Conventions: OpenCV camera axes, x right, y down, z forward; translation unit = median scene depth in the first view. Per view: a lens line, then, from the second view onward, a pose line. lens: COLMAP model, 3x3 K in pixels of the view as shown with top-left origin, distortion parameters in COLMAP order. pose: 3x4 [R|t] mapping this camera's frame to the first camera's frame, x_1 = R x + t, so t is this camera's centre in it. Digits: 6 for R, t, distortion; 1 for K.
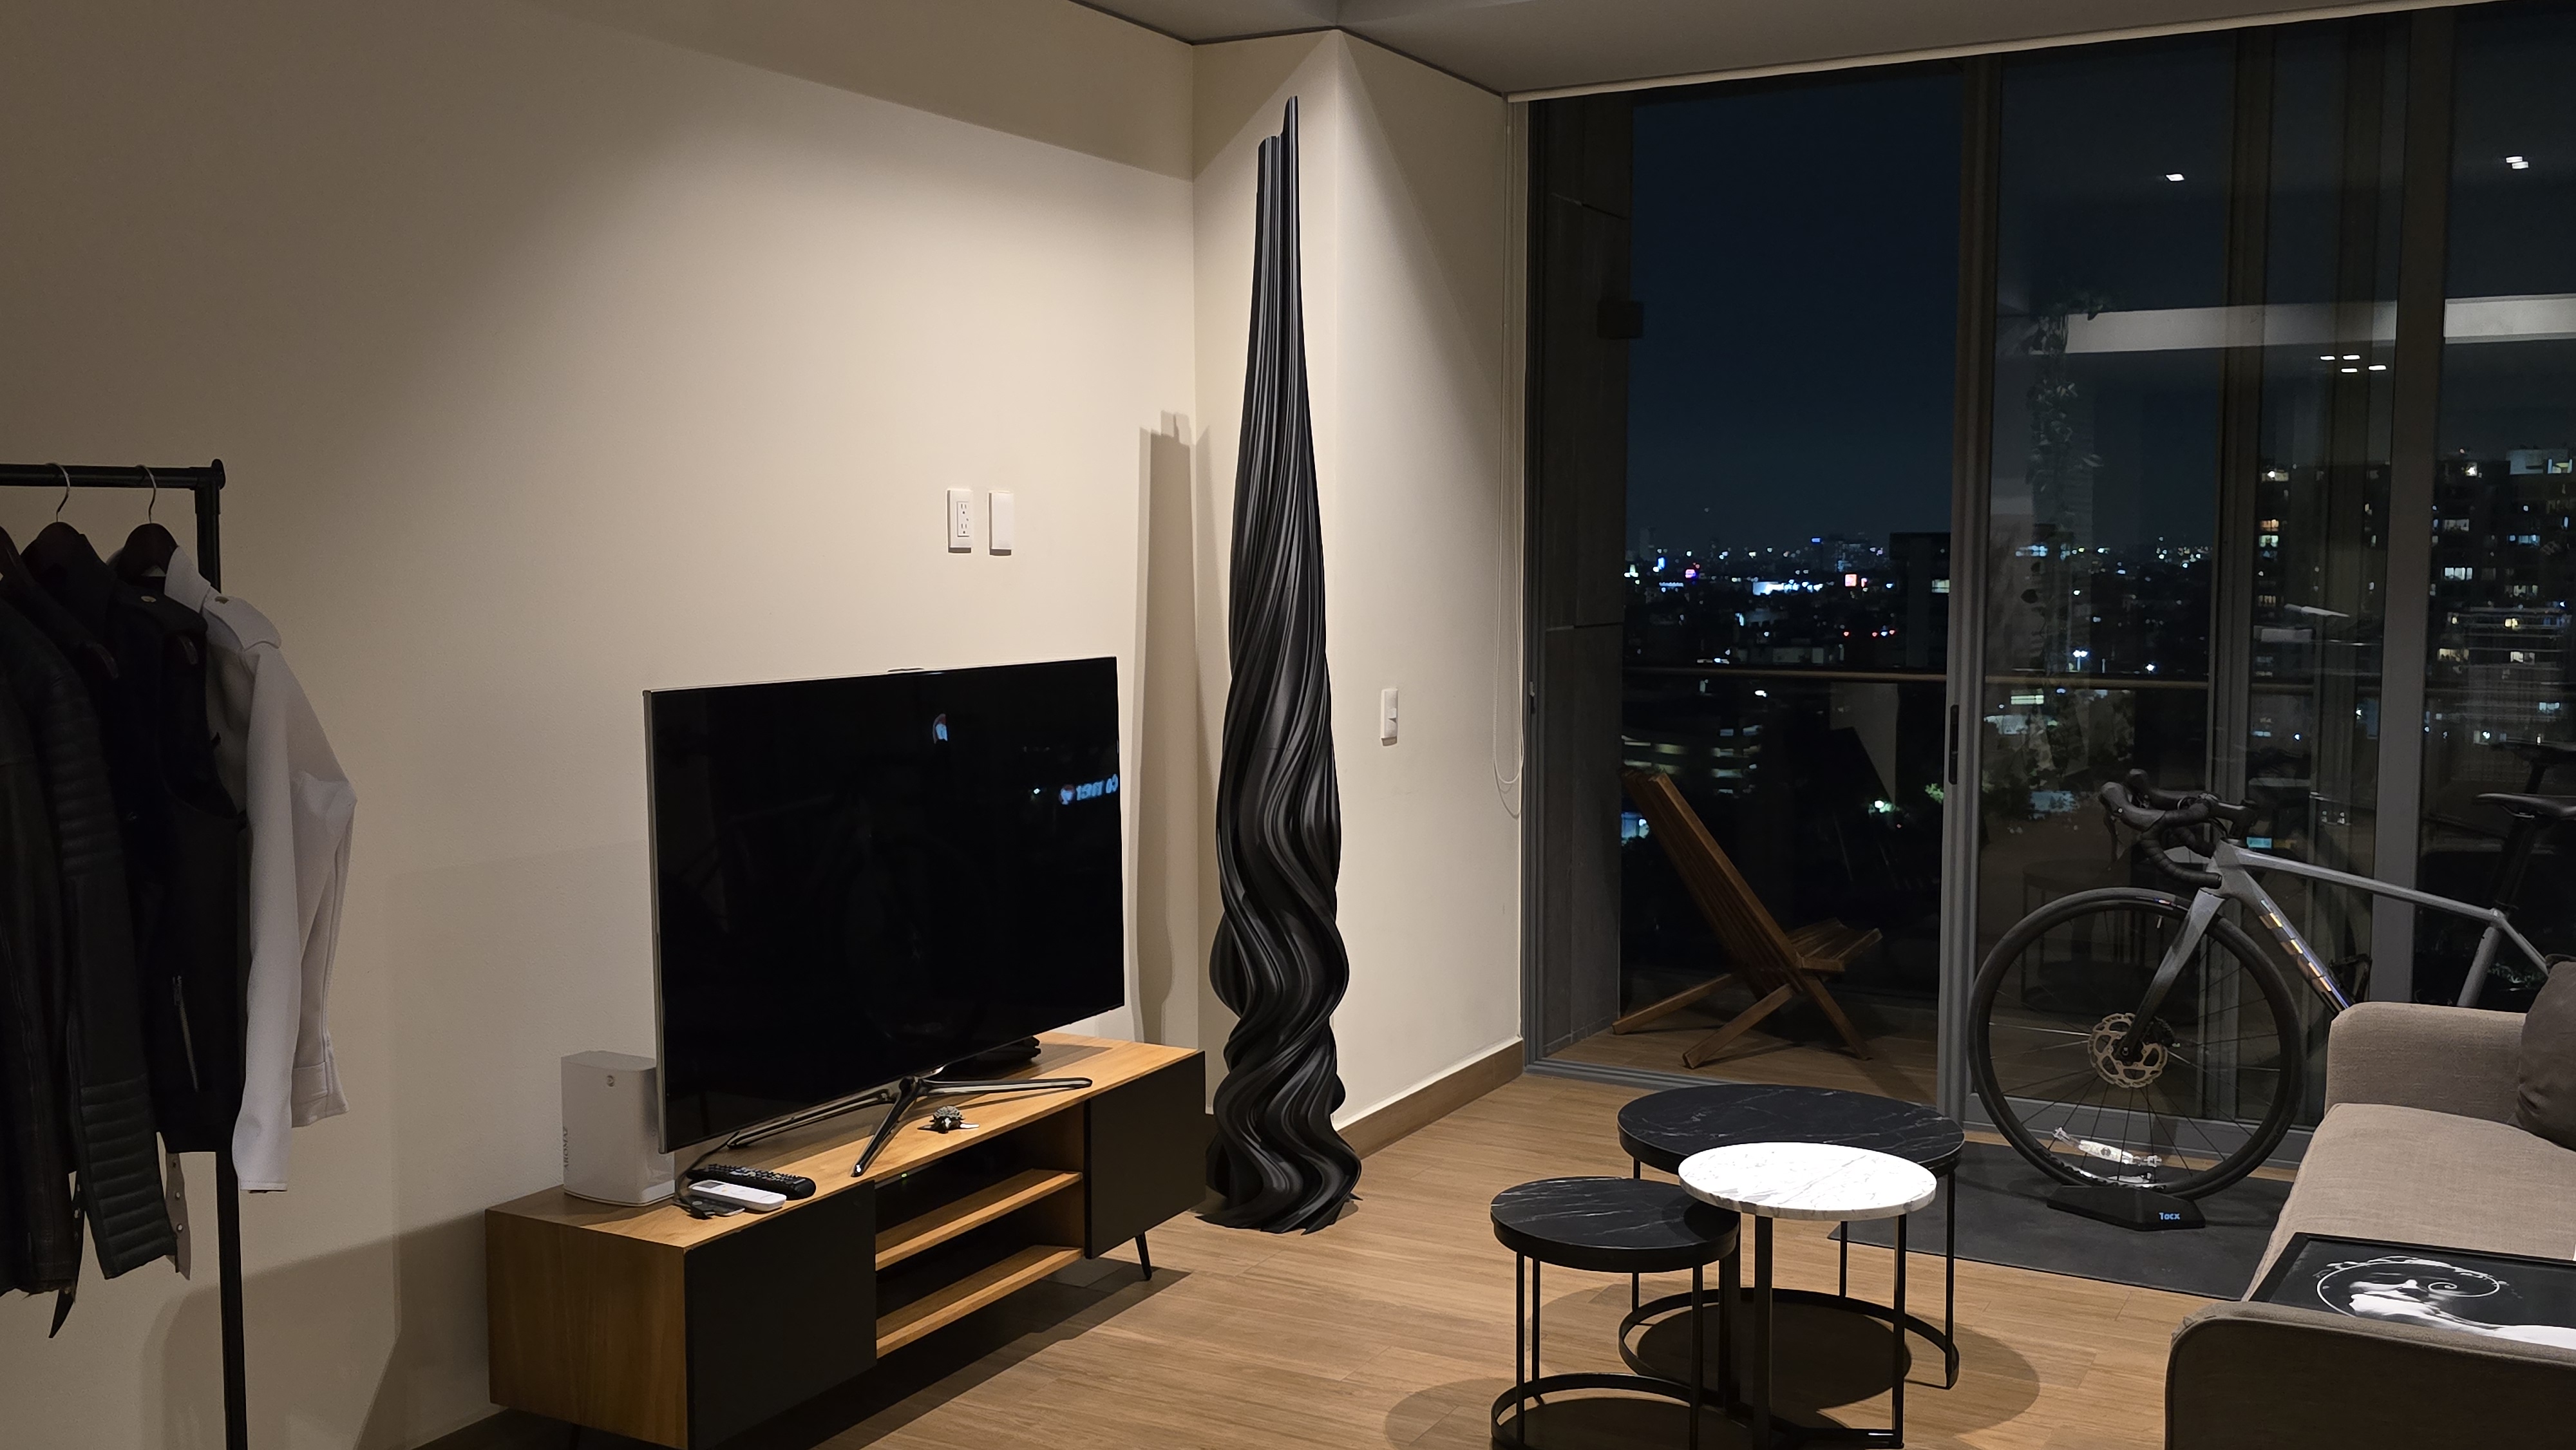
lens RADIAL K [[2267.0, 0, 1283.5], [0, 2267.0, 747.0], [0, 0, 1]] dist [0.136969, -0.257213]
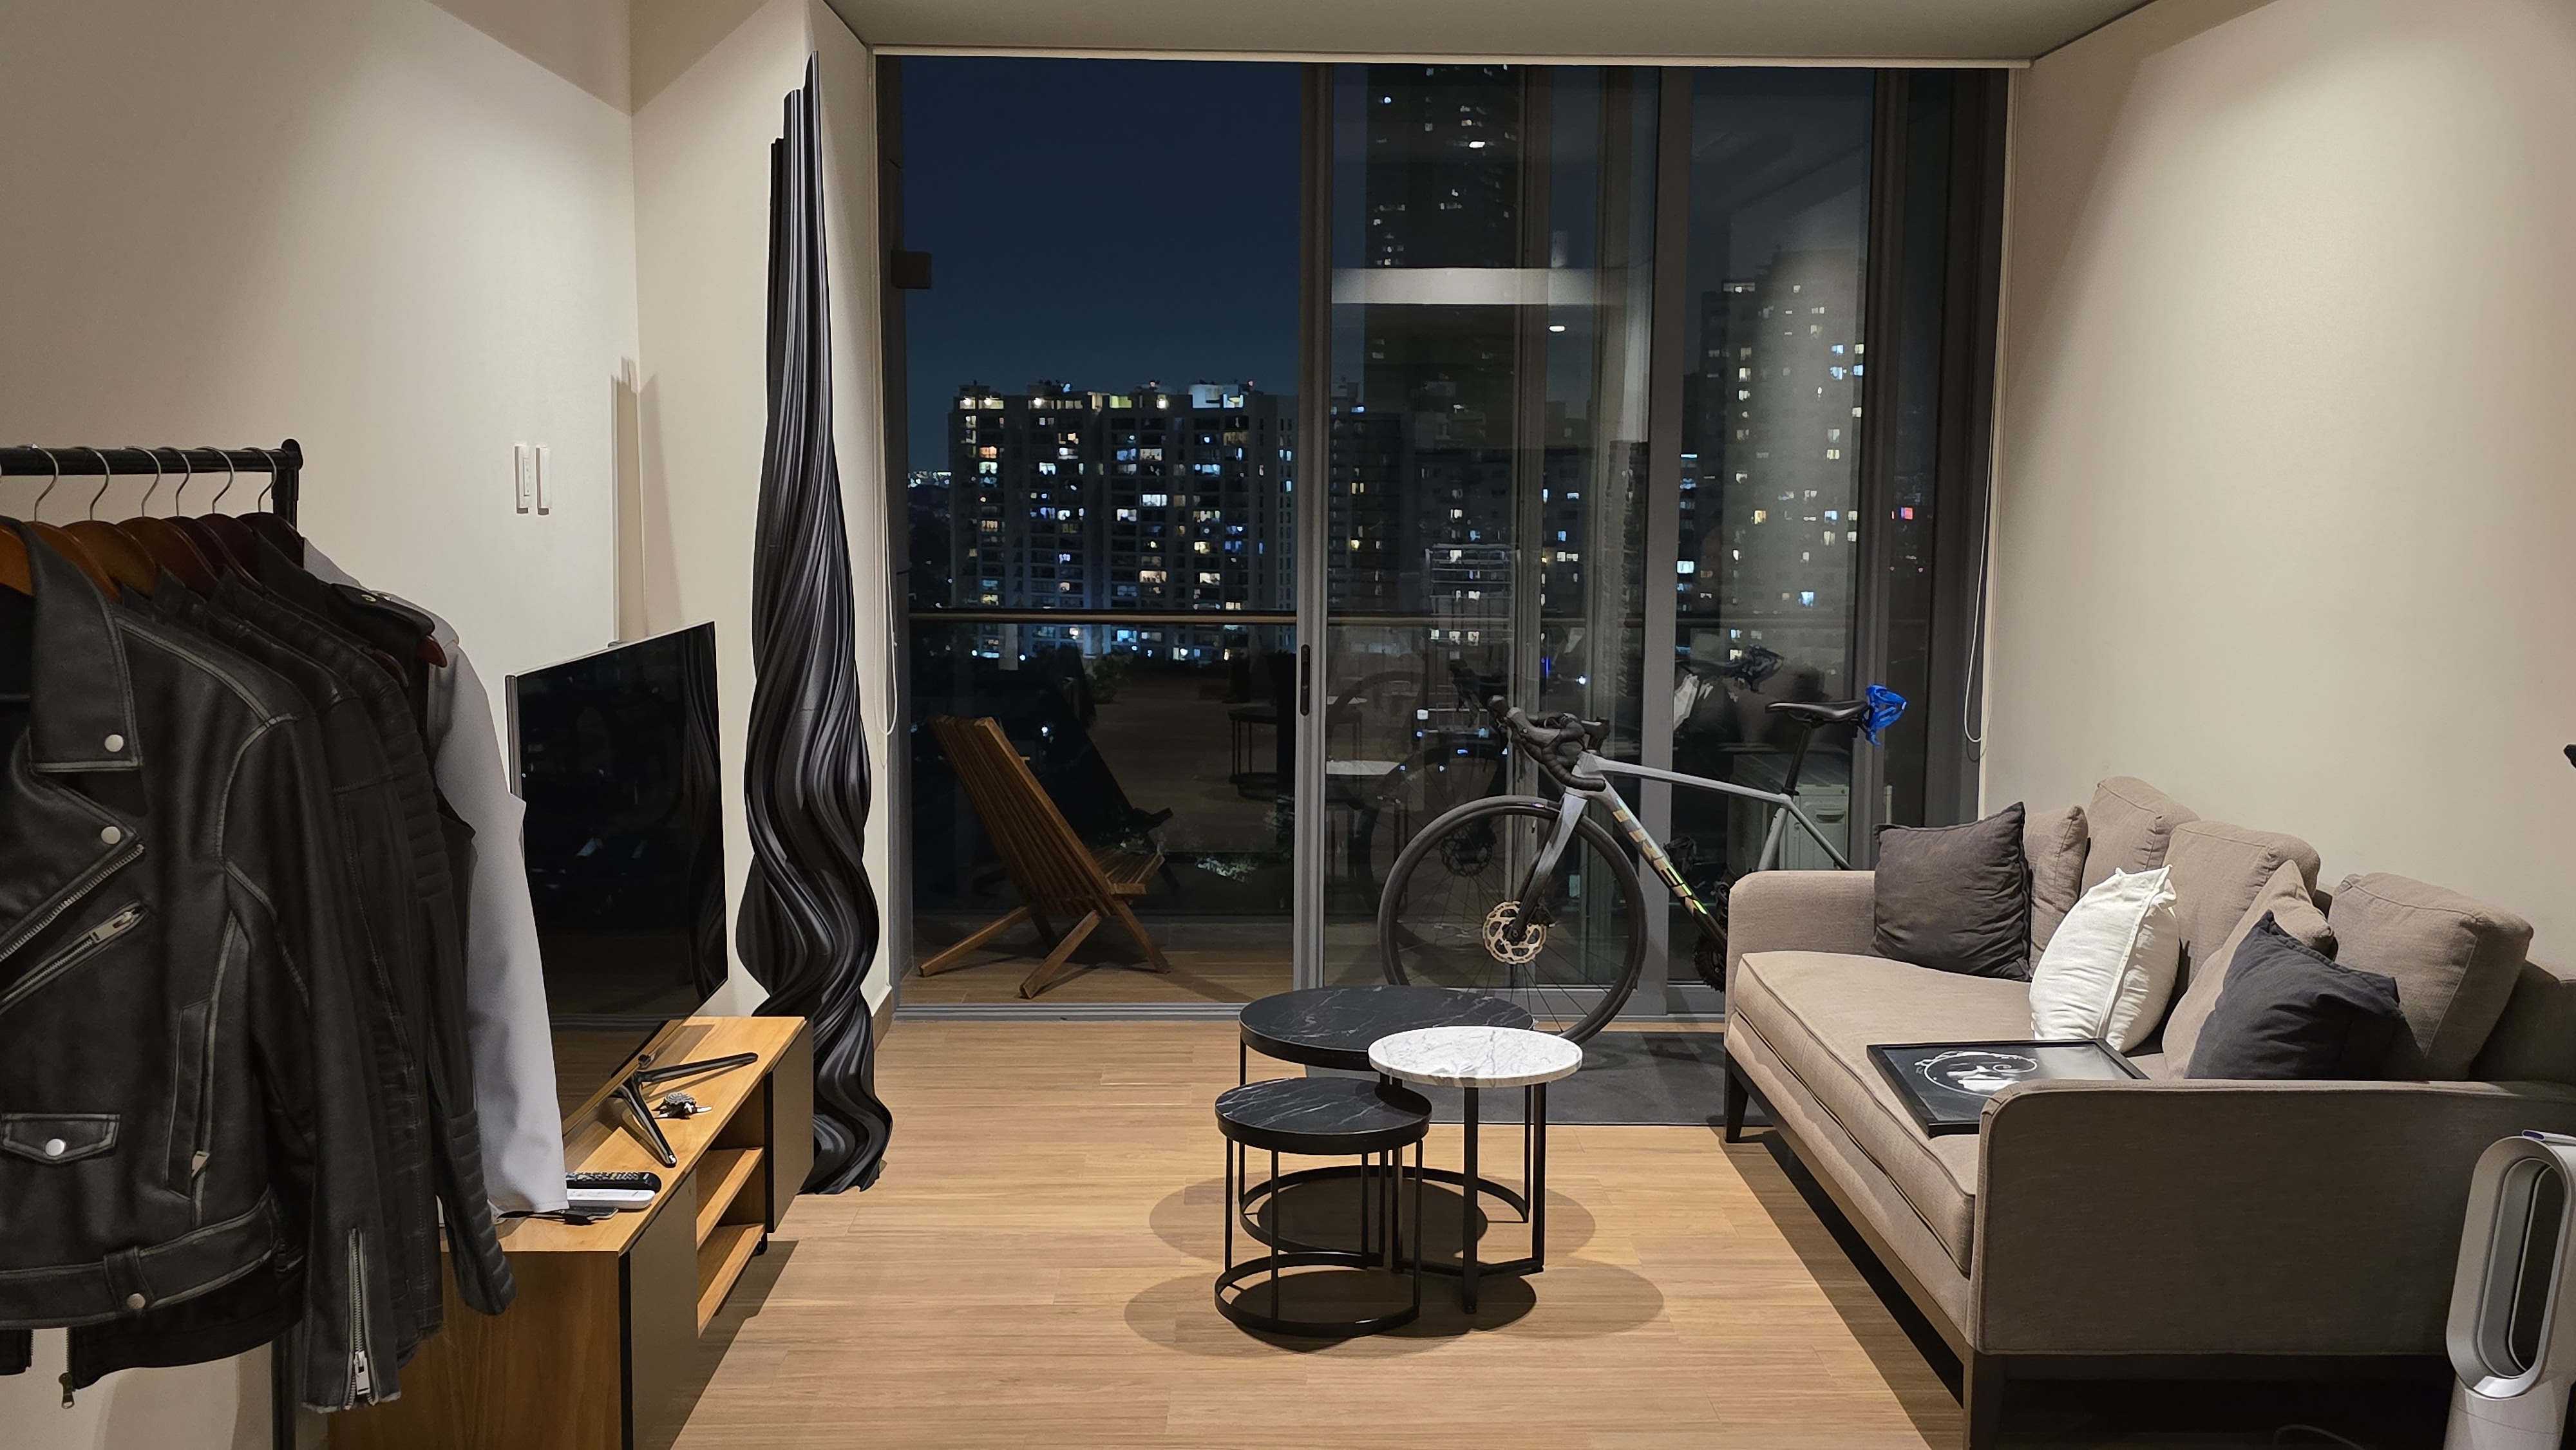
lens RADIAL K [[2404.5, 0, 1288.0], [0, 2404.5, 725.0], [0, 0, 1]] dist [0.109523, -0.014932]
pose [[0.865394, -0.045539, 0.499019, -0.359171], [0.036379, 0.998944, 0.028073, -0.014557], [-0.499770, -0.006141, 0.866136, -0.017610]]
